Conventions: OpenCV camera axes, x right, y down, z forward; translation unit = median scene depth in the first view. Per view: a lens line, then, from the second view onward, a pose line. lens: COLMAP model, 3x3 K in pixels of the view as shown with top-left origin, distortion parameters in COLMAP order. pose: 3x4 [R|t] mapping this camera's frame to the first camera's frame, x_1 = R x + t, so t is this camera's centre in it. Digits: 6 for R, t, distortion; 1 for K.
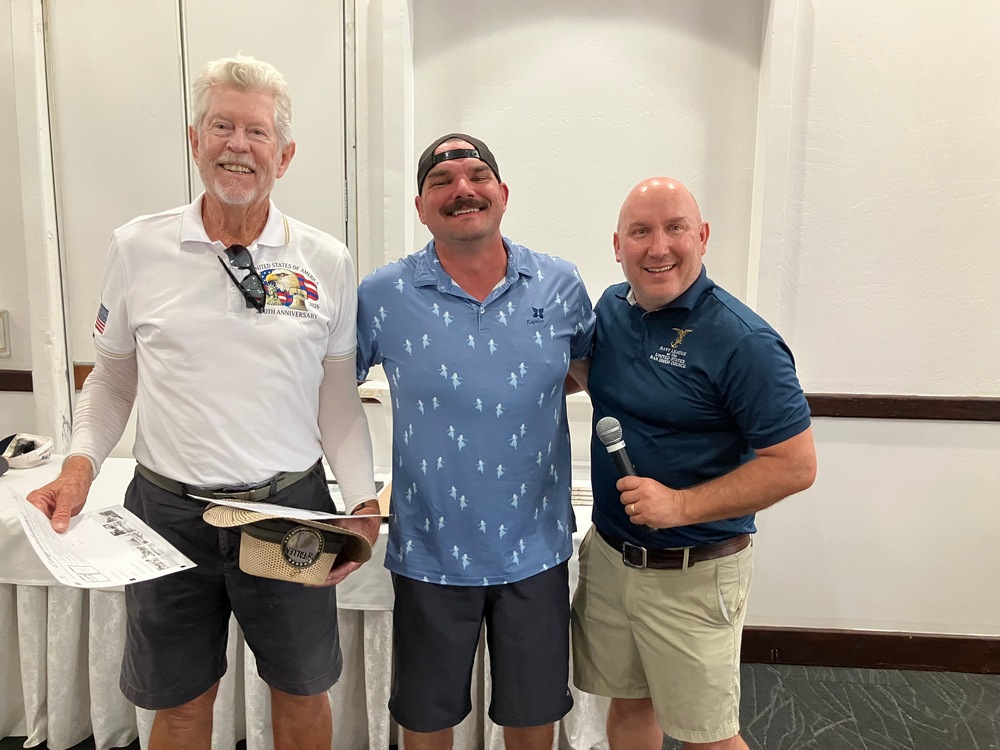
lens RADIAL K [[797.2, 0, 494.2], [0, 797.2, 378.6], [0, 0, 1]] dist [-0.009769, -0.011007]
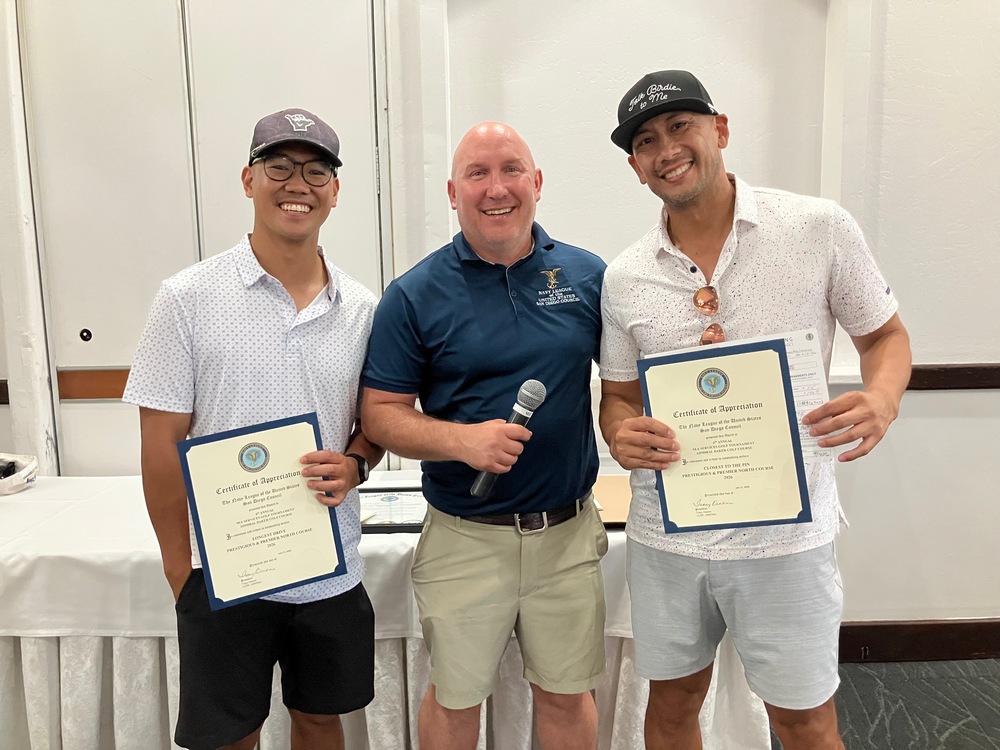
lens RADIAL K [[797.2, 0, 505.4], [0, 797.2, 363.7], [0, 0, 1]] dist [-0.009769, -0.011007]
pose [[0.996035, -0.043802, 0.077438, -0.130370], [0.045073, 0.998875, -0.014740, 0.009841], [-0.076705, 0.018171, 0.996888, 0.119148]]
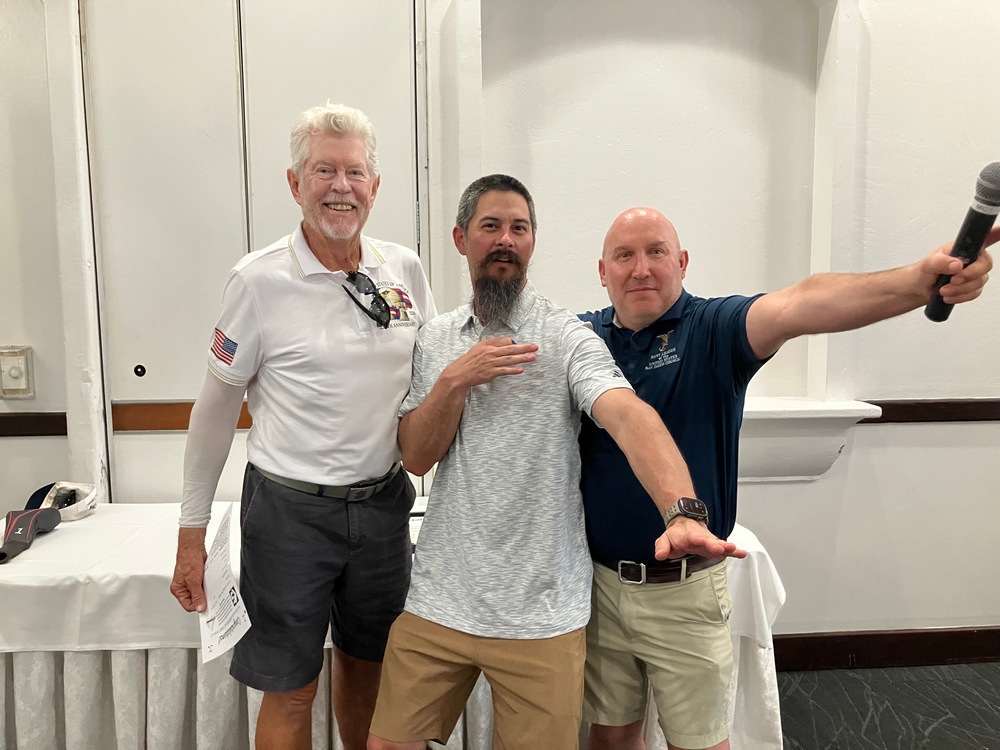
lens RADIAL K [[797.2, 0, 501.6], [0, 797.2, 374.1], [0, 0, 1]] dist [-0.009769, -0.011007]
pose [[0.990404, -0.038136, 0.132837, -0.233903], [0.043772, 0.998250, -0.039763, 0.003603], [-0.131089, 0.045196, 0.990340, 0.037597]]
